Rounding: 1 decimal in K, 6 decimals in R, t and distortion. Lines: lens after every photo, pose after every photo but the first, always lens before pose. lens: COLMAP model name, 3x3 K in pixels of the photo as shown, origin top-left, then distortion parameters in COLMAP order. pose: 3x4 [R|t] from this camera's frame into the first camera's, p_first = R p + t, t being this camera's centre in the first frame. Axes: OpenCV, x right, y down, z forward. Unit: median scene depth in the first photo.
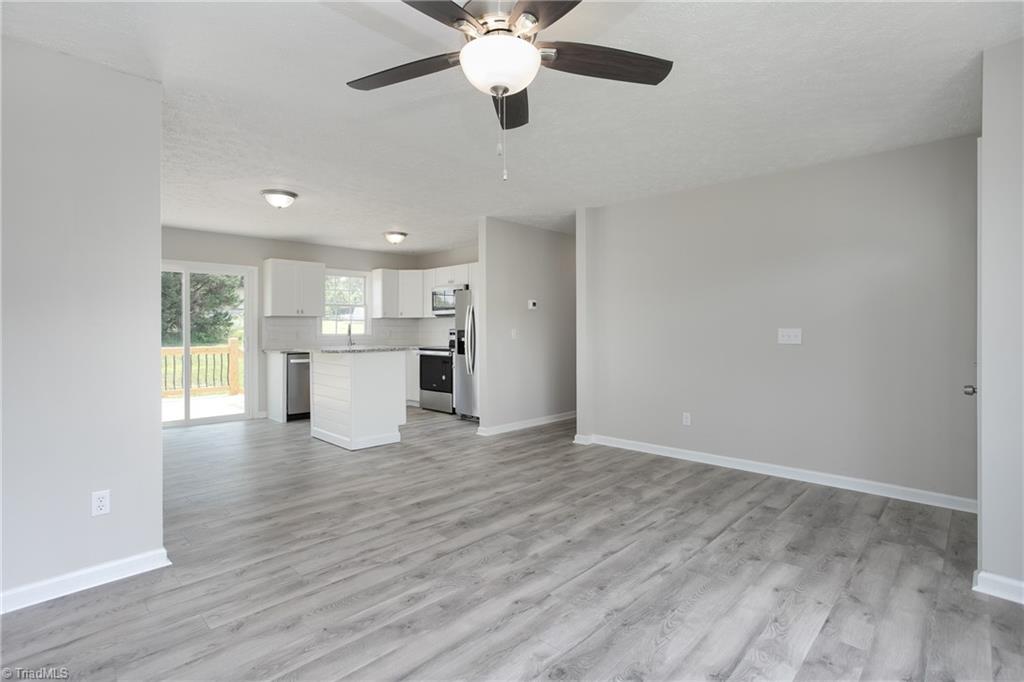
lens RADIAL K [[484.0, 0, 507.3], [0, 484.0, 330.9], [0, 0, 1]] dist [-0.016919, 0.008146]
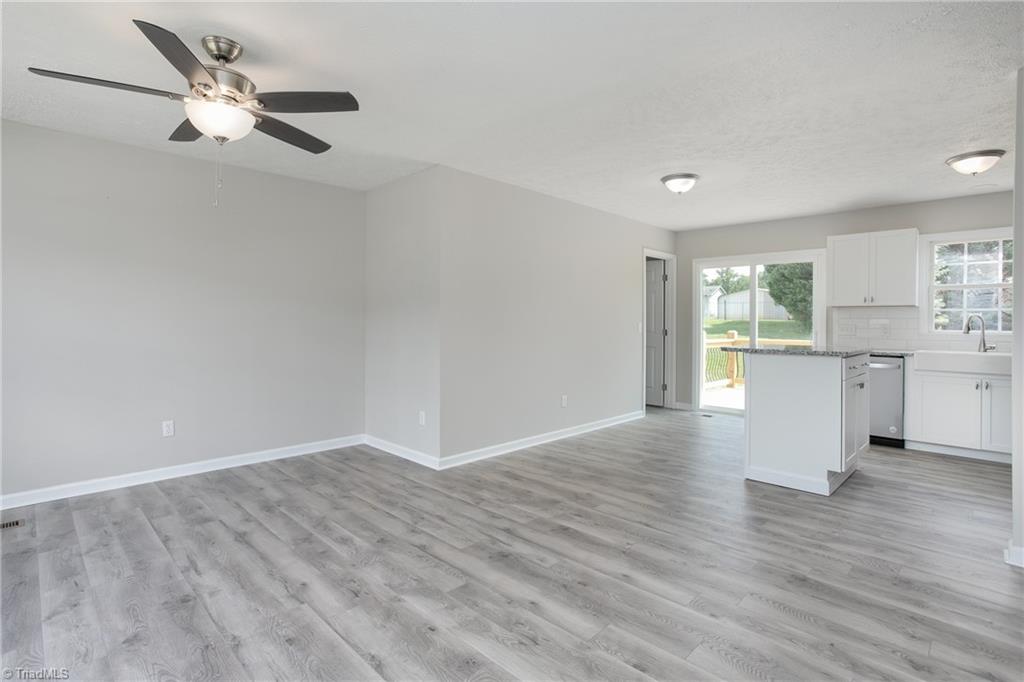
lens RADIAL K [[484.0, 0, 506.6], [0, 484.0, 336.5], [0, 0, 1]] dist [-0.016919, 0.008146]
pose [[0.001964, 0.024113, -0.999707, 0.822984], [-0.003059, 0.999705, 0.024107, 0.002774], [0.999993, 0.003011, 0.002037, 1.131551]]
